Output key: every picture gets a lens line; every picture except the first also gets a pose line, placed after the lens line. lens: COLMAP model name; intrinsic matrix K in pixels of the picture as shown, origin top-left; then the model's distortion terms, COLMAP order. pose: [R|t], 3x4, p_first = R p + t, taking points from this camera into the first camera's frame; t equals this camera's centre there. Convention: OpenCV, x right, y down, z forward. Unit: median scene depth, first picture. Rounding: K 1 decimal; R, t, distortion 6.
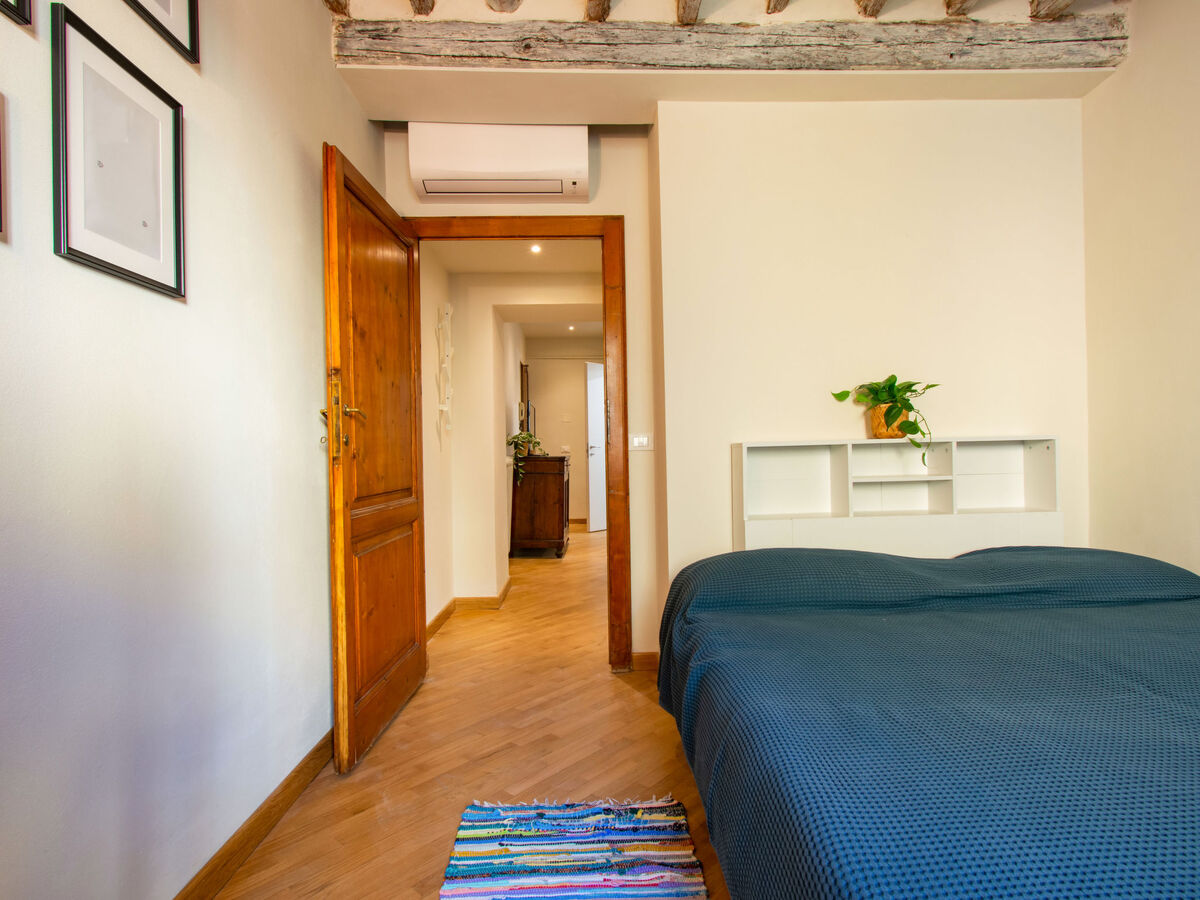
lens RADIAL K [[636.1, 0, 600.0], [0, 636.1, 450.0], [0, 0, 1]] dist [0.000290, -0.000284]
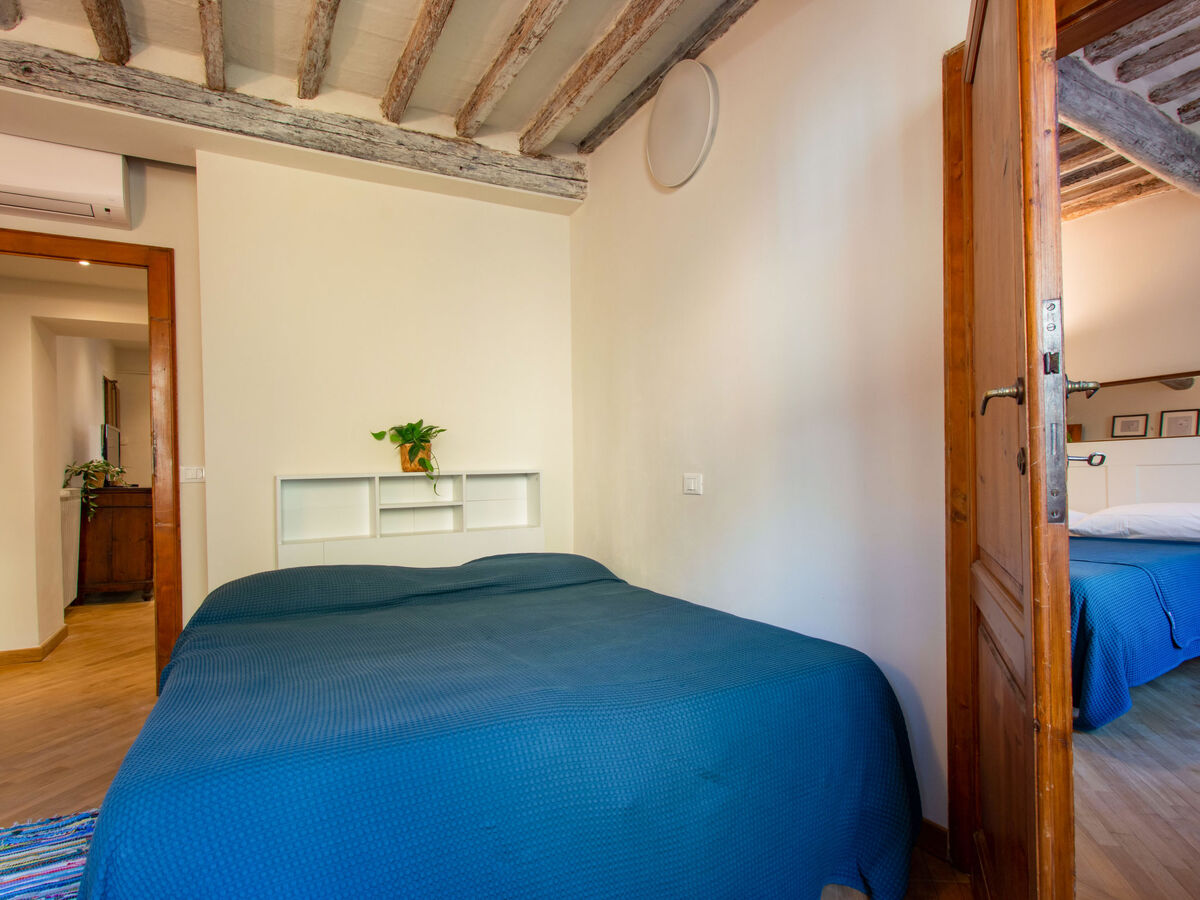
lens RADIAL K [[663.5, 0, 597.8], [0, 663.5, 481.6], [0, 0, 1]] dist [-0.001775, -0.000495]
pose [[0.891543, -0.004747, 0.452912, 0.184506], [0.002190, 0.999979, 0.006169, -0.006497], [-0.452932, -0.004508, 0.891534, -0.276915]]
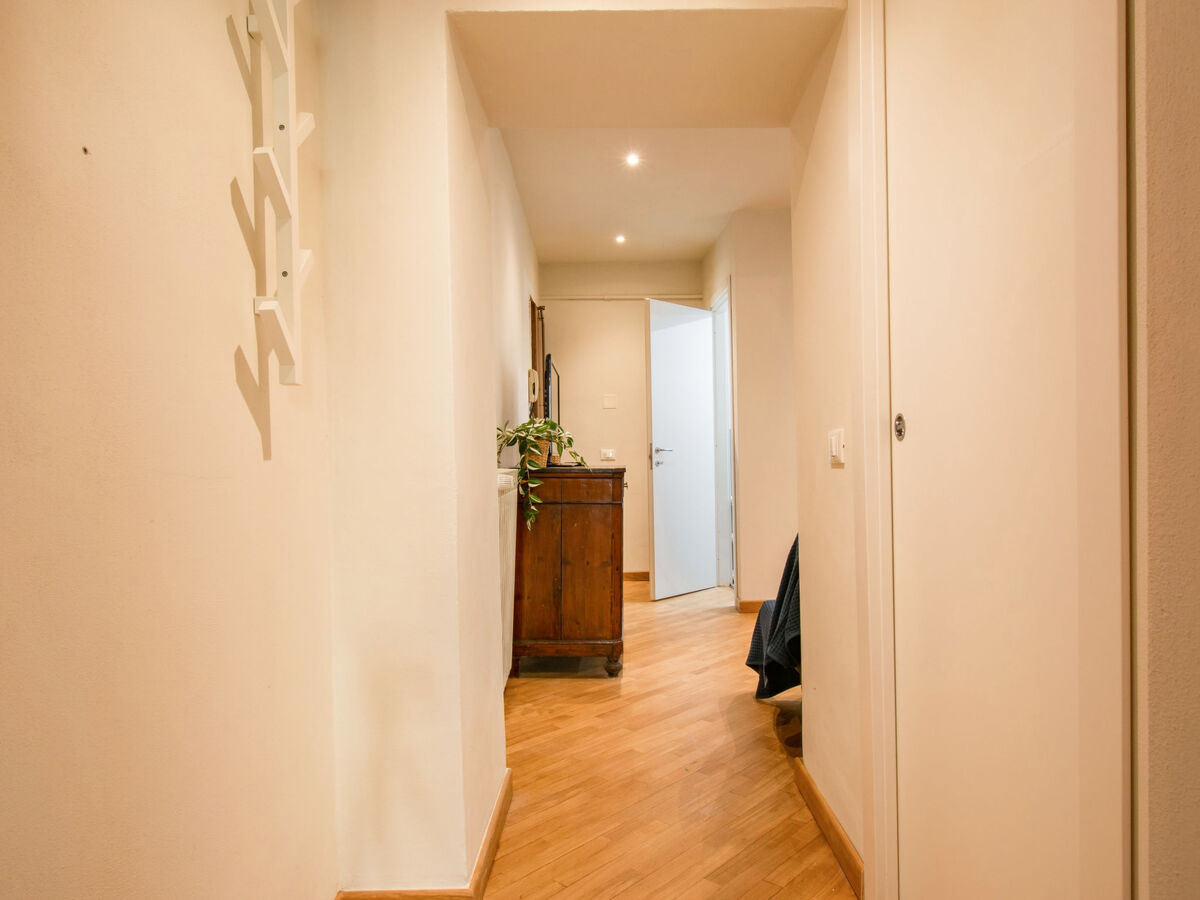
lens RADIAL K [[774.4, 0, 601.3], [0, 774.4, 474.0], [0, 0, 1]] dist [0.000113, -0.000712]
pose [[0.999389, -0.005455, -0.034519, -0.120530], [0.006191, 0.999755, 0.021251, 0.005078], [0.034395, -0.021452, 0.999178, 0.953719]]
